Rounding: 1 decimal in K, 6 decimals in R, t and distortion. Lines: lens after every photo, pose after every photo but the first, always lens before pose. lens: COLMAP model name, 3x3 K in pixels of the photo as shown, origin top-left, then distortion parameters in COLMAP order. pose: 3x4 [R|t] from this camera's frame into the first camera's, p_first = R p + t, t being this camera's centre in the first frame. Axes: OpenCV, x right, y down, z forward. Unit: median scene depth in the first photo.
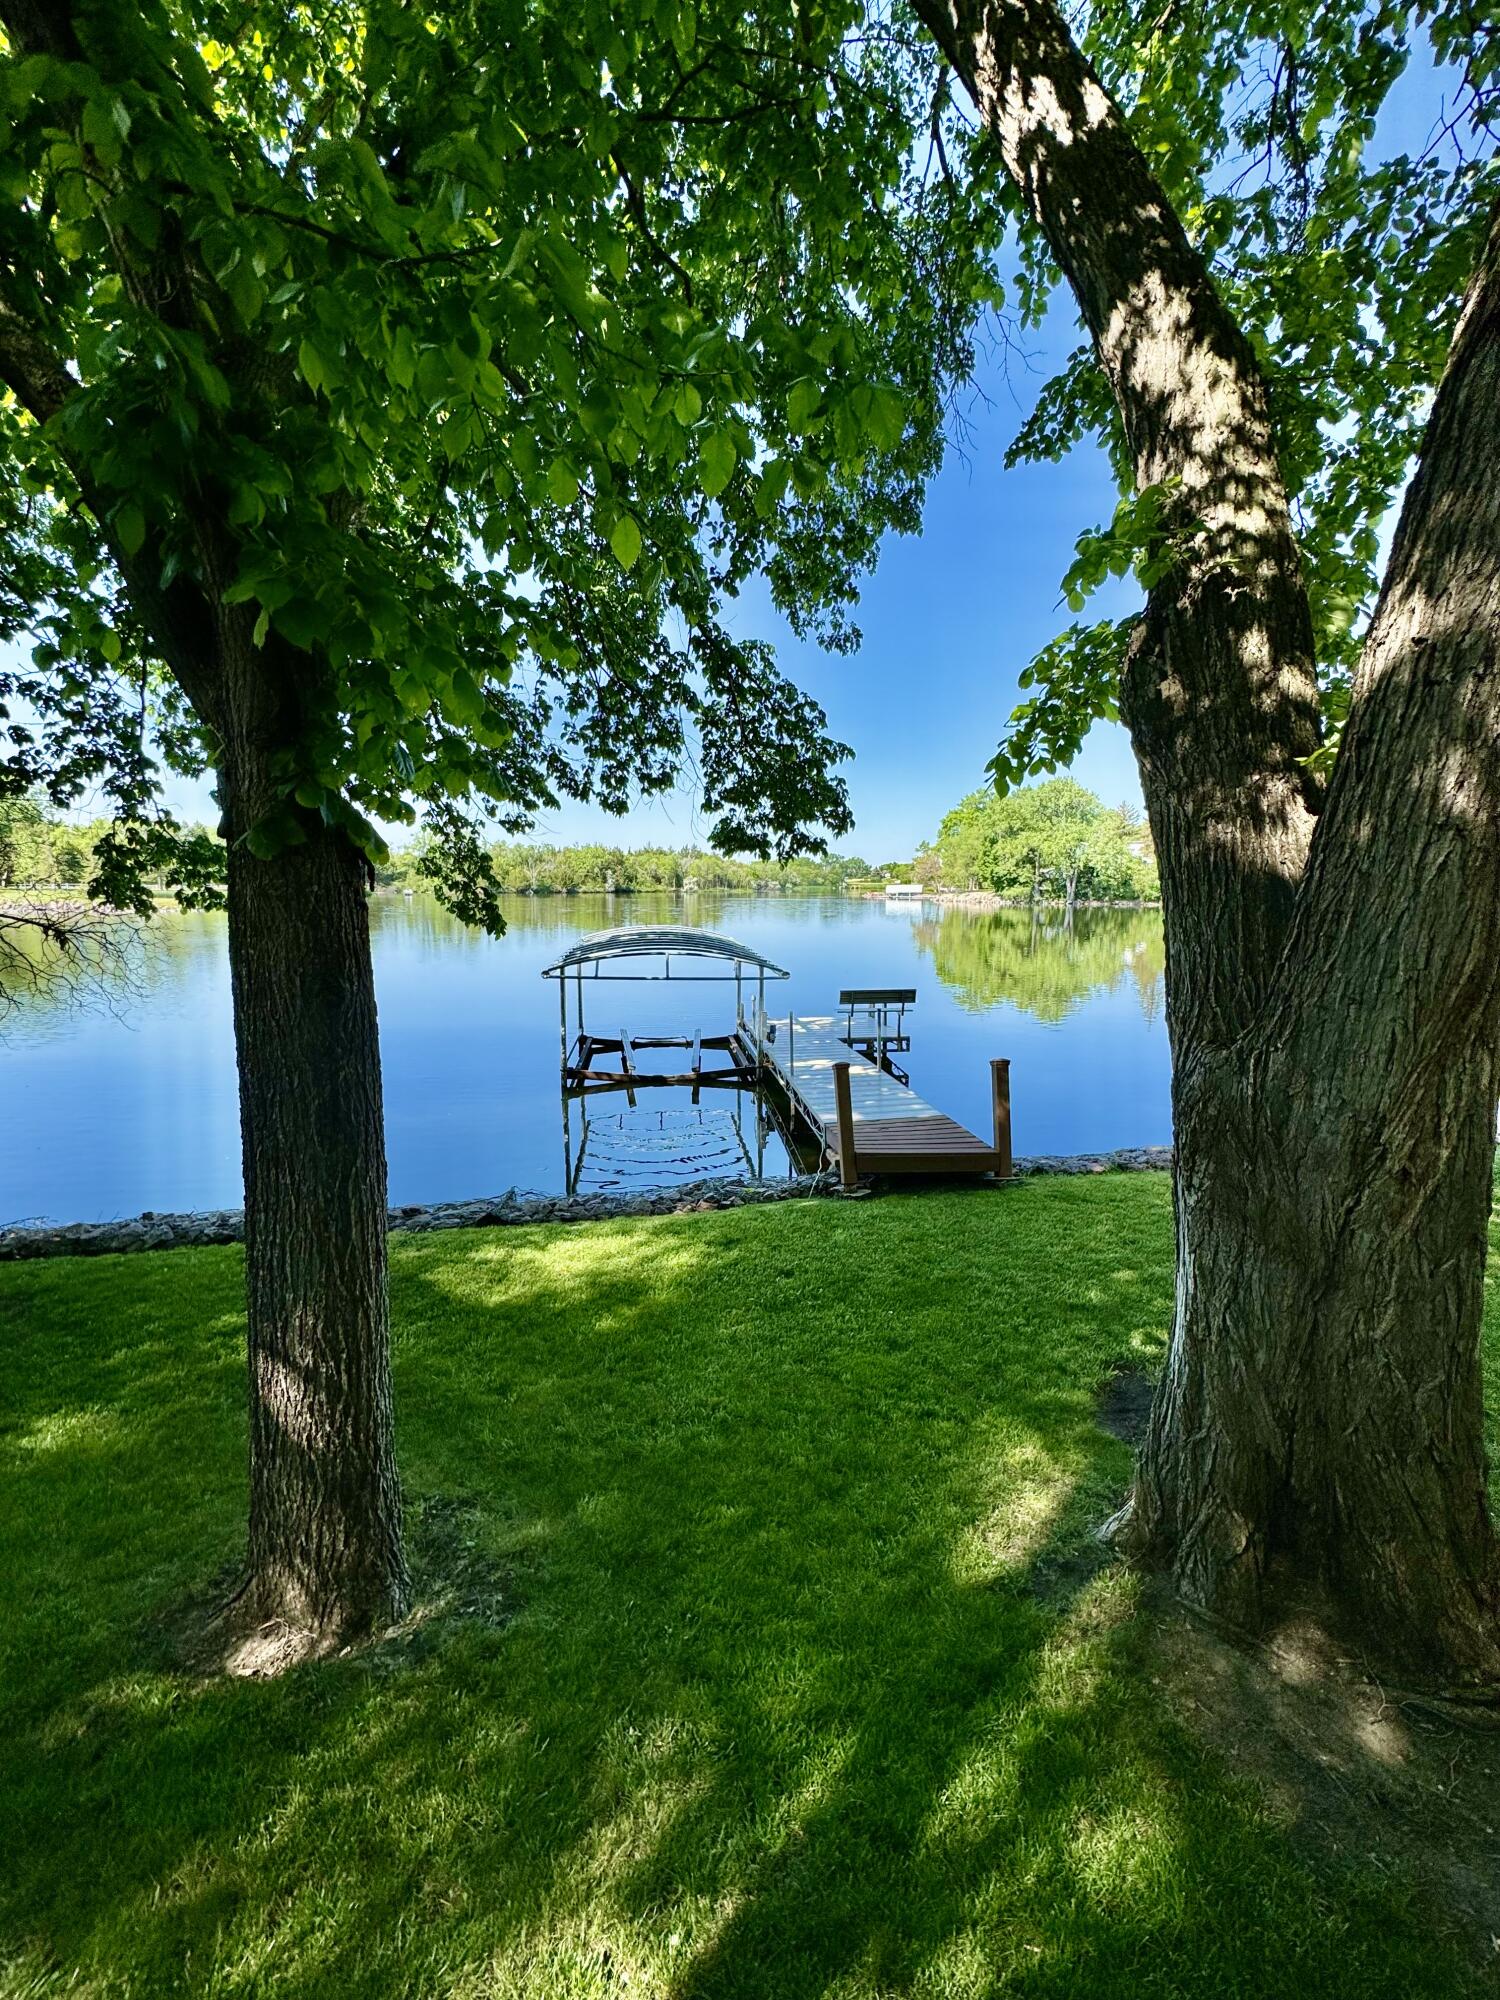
lens RADIAL K [[804.3, 0, 753.8], [0, 804.3, 1000.3], [0, 0, 1]] dist [-0.002267, 0.001104]
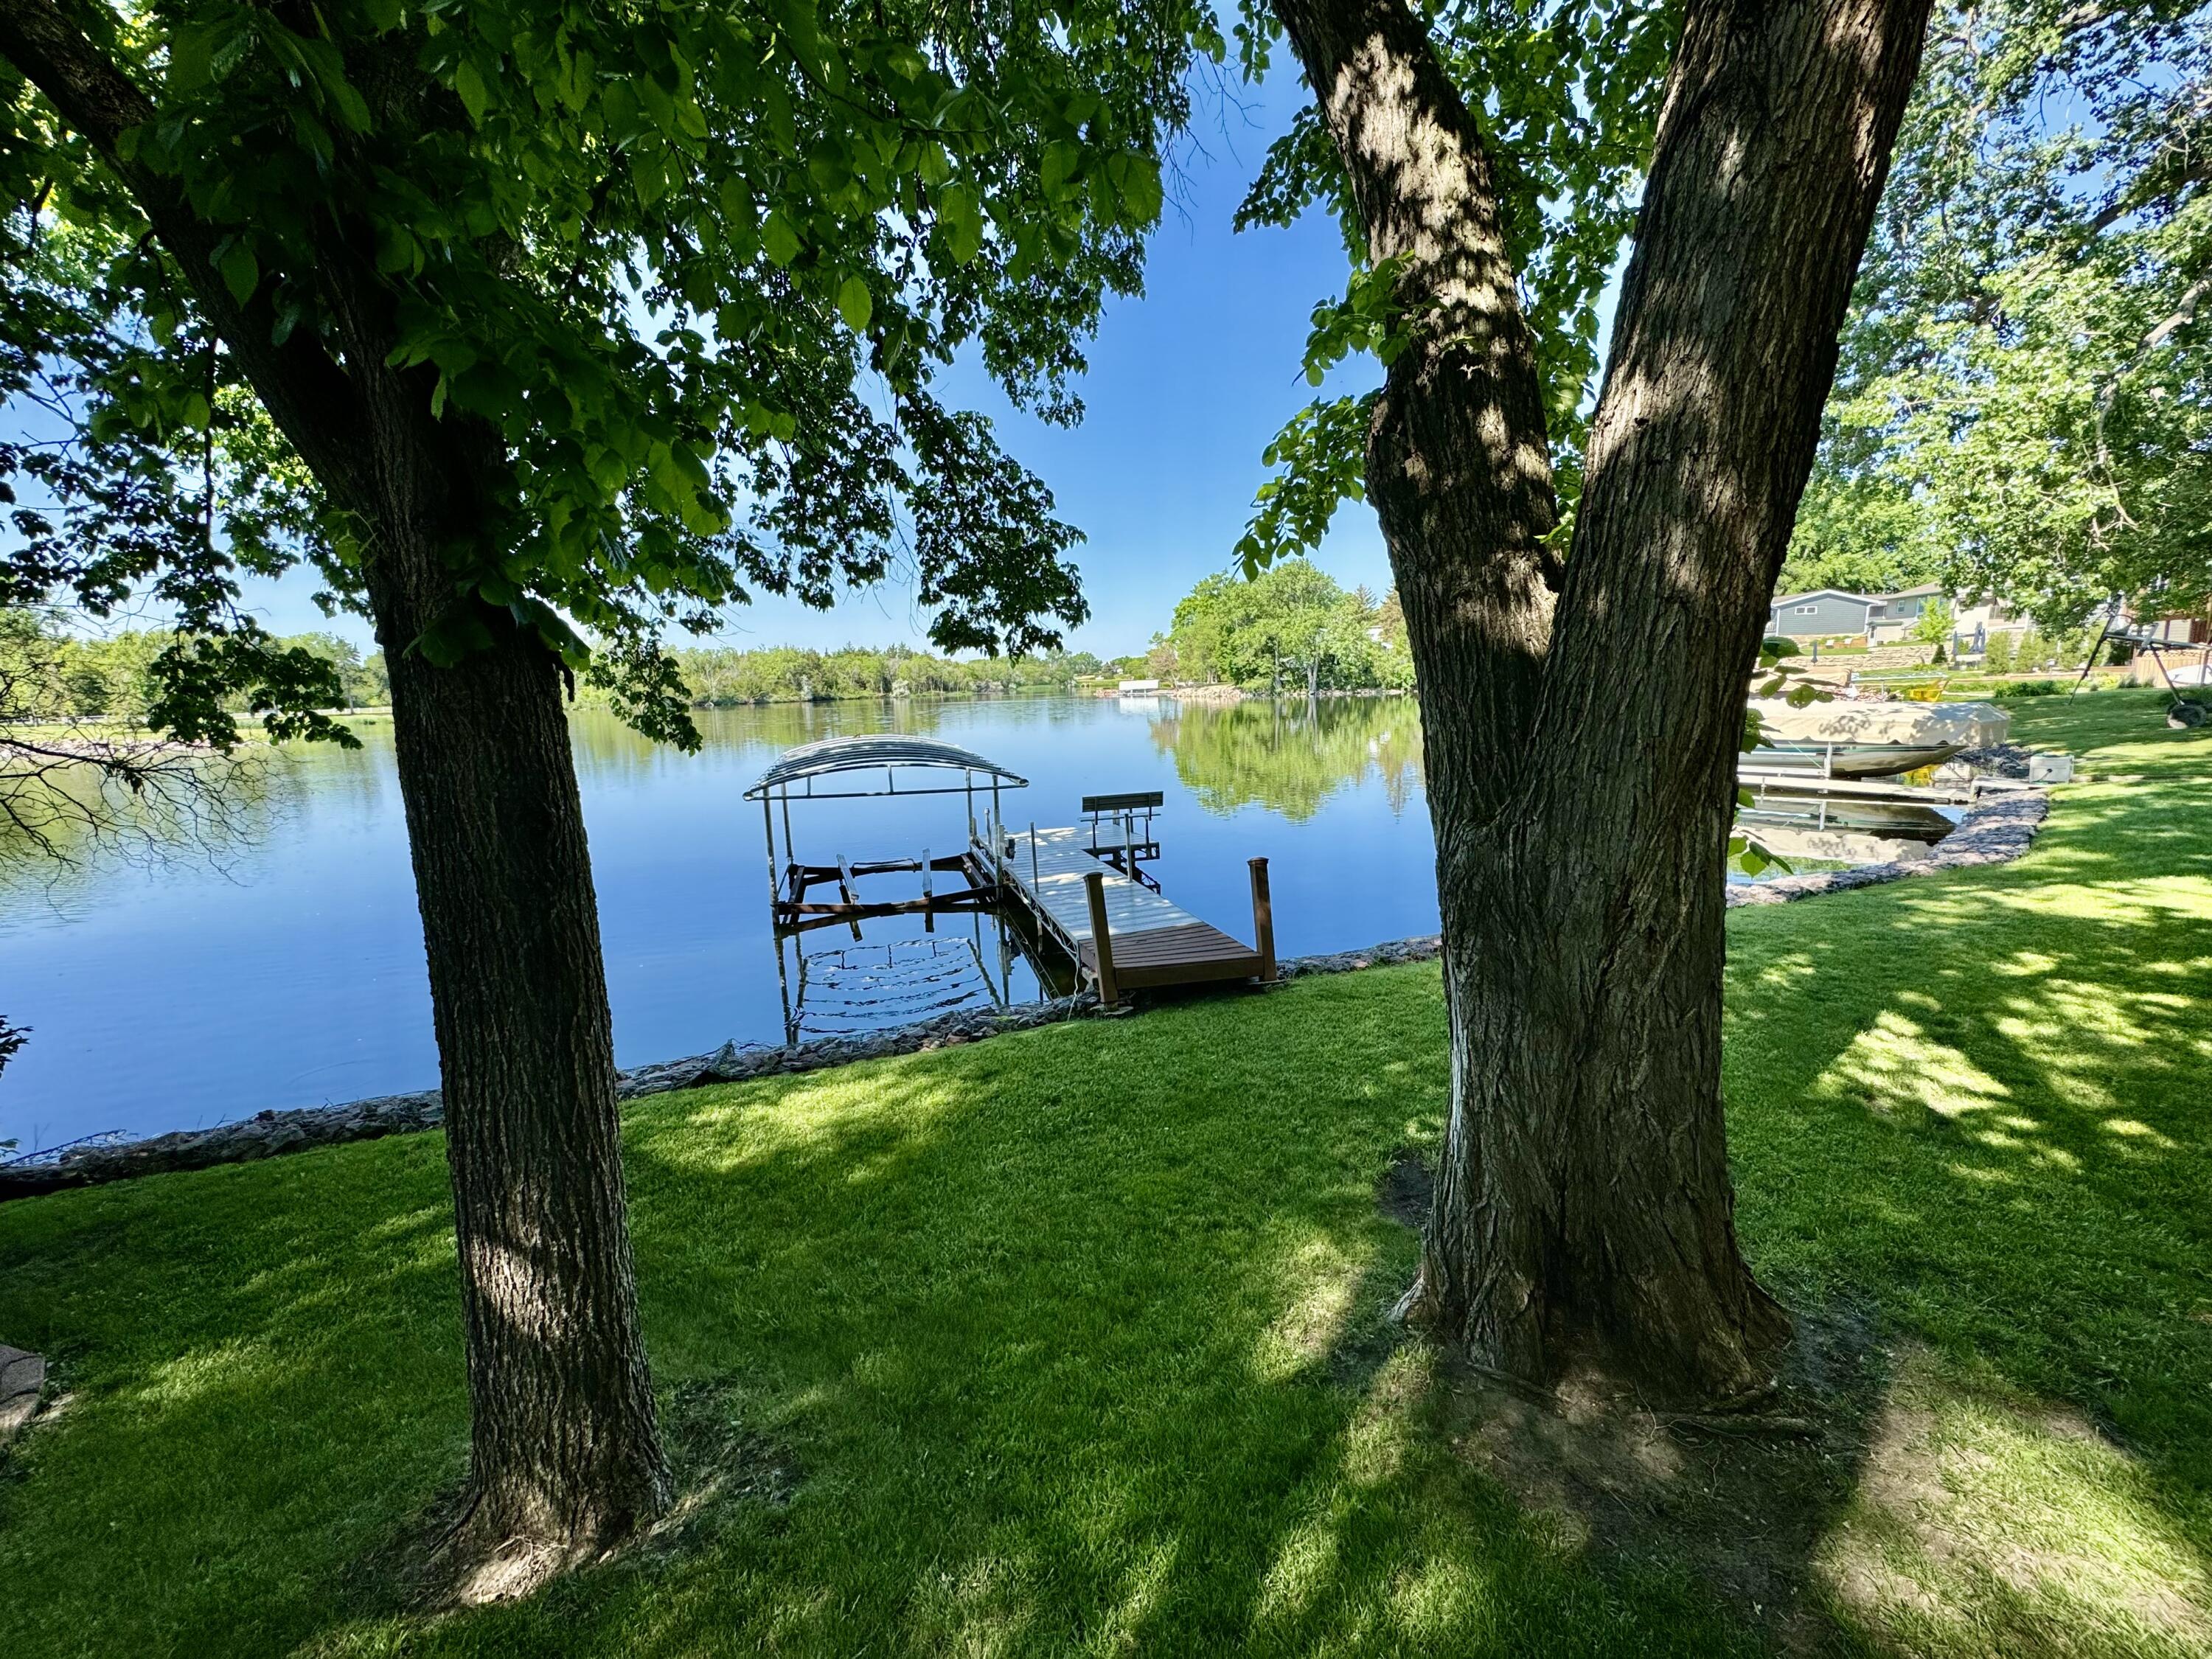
lens RADIAL K [[889.5, 0, 1114.8], [0, 889.5, 827.9], [0, 0, 1]] dist [-0.002267, 0.001104]
pose [[0.987084, -0.059228, 0.148853, -0.027584], [0.056600, 0.998158, 0.021835, 0.008499], [-0.149872, -0.013128, 0.988618, -0.025318]]
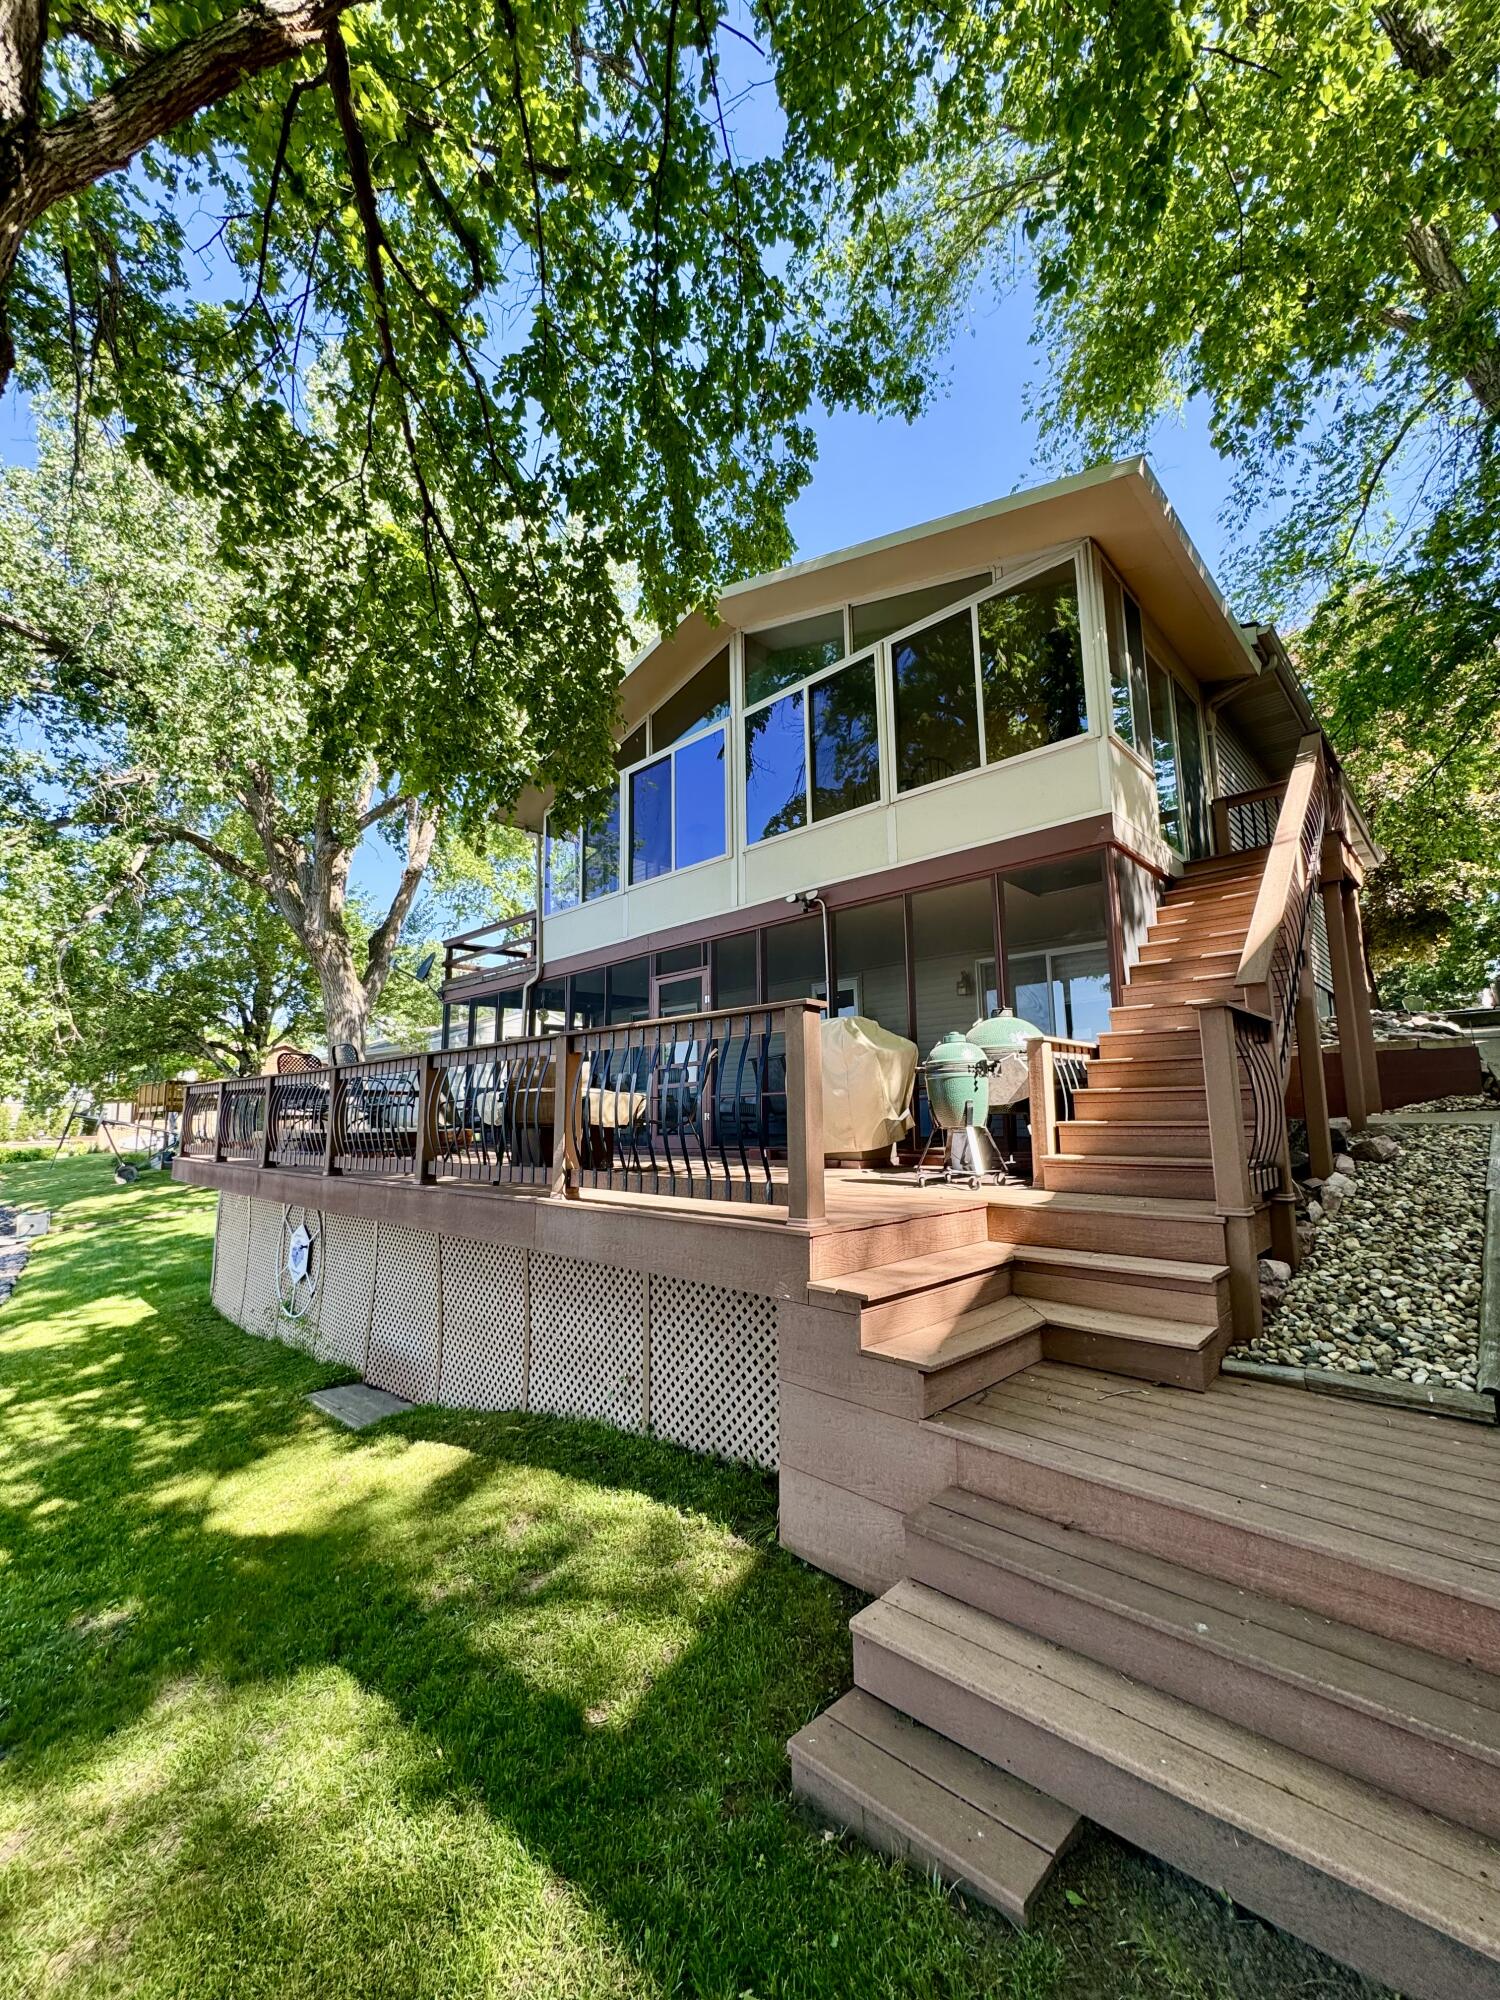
lens RADIAL K [[796.2, 0, 742.8], [0, 796.2, 1001.1], [0, 0, 1]] dist [-0.001667, 0.000487]
pose [[-0.103241, 0.135171, 0.985429, -0.172179], [0.157011, 0.980516, -0.118048, -0.008861], [-0.982186, 0.142536, -0.122453, -0.215851]]
